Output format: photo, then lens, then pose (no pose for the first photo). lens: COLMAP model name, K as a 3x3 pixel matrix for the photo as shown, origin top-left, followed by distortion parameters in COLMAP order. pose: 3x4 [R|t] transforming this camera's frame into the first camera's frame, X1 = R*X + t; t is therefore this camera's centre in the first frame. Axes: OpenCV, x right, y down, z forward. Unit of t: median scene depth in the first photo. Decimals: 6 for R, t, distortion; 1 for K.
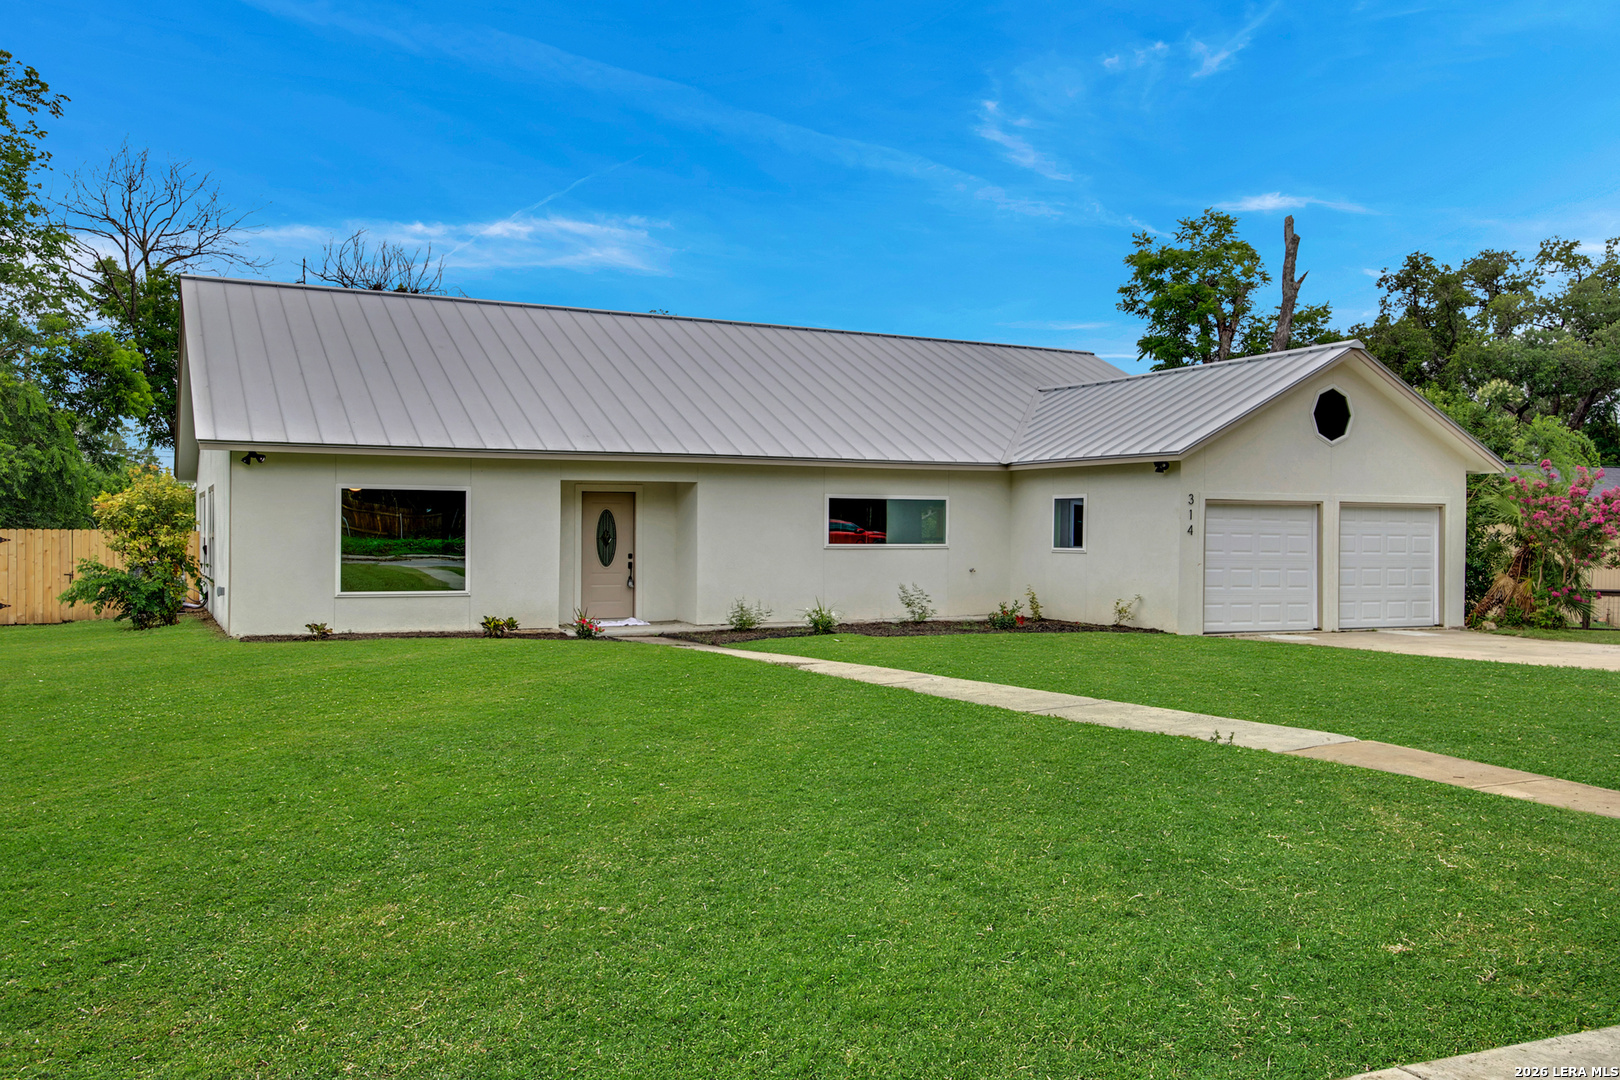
lens RADIAL K [[1361.9, 0, 825.7], [0, 1361.9, 523.9], [0, 0, 1]] dist [0.047496, 0.006669]
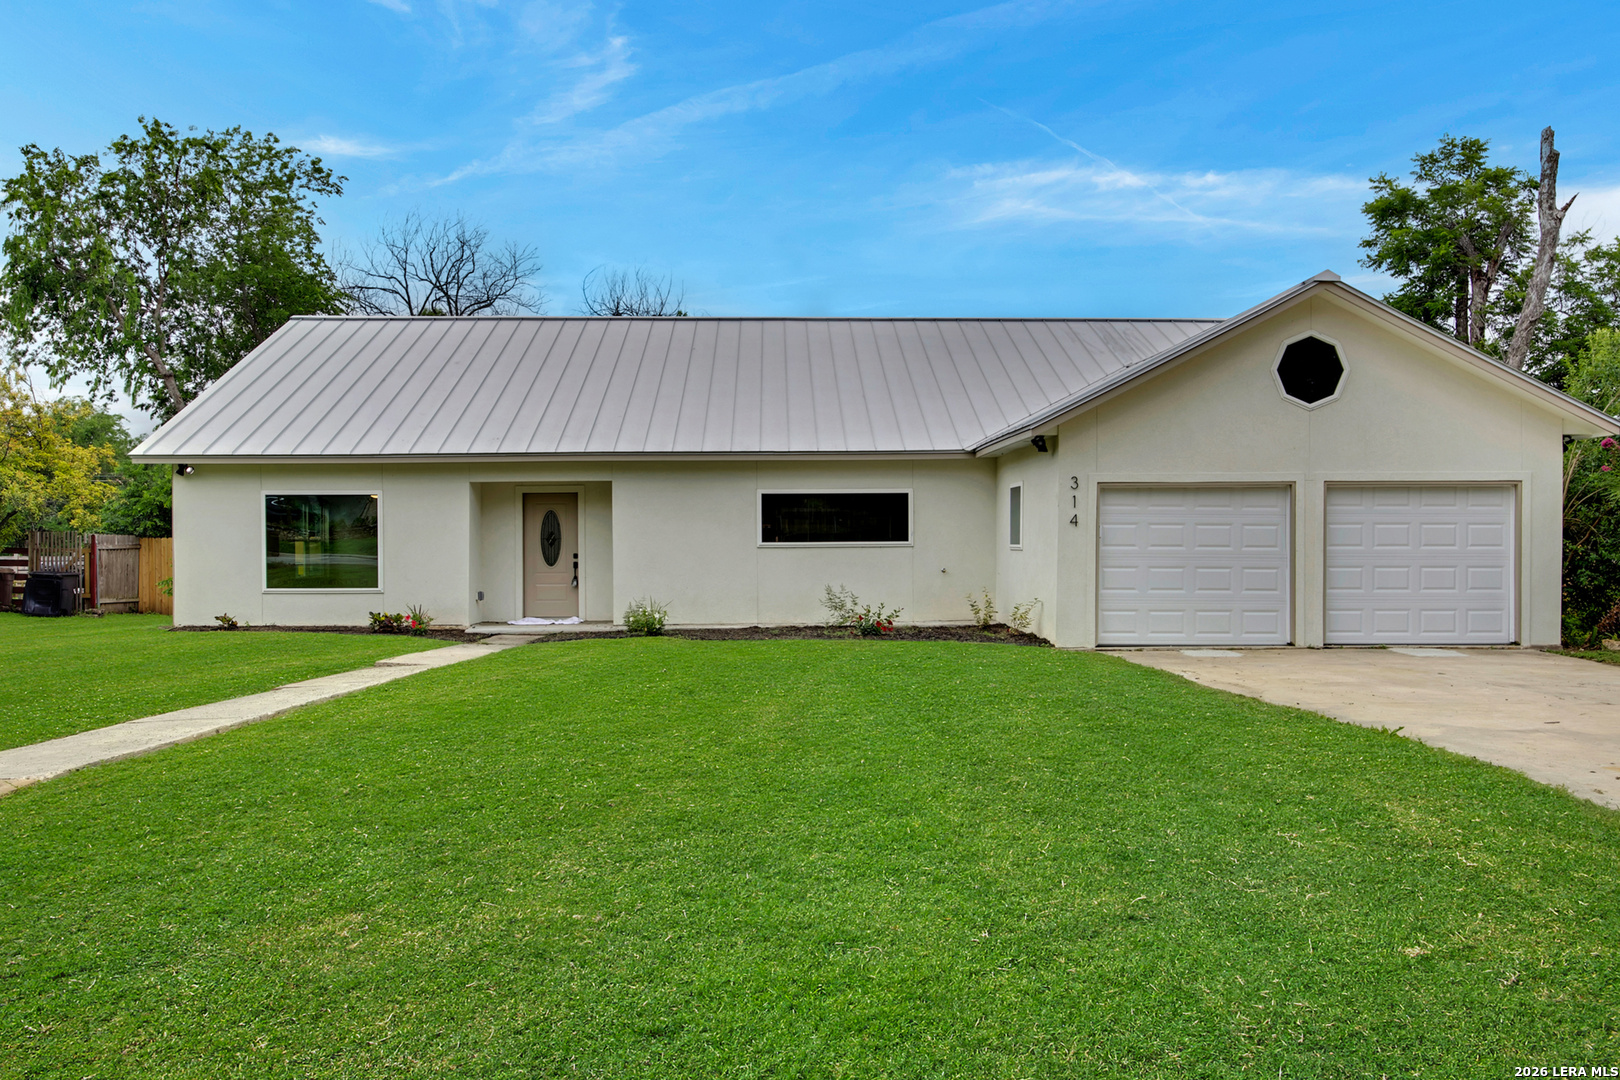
lens RADIAL K [[1274.3, 0, 810.0], [0, 1274.3, 540.0], [0, 0, 1]] dist [0.007061, 0.005080]
pose [[0.900379, -0.010146, -0.434988, 0.430165], [0.012610, 0.999917, 0.002779, 0.011520], [0.434923, -0.007987, 0.900432, 0.222480]]
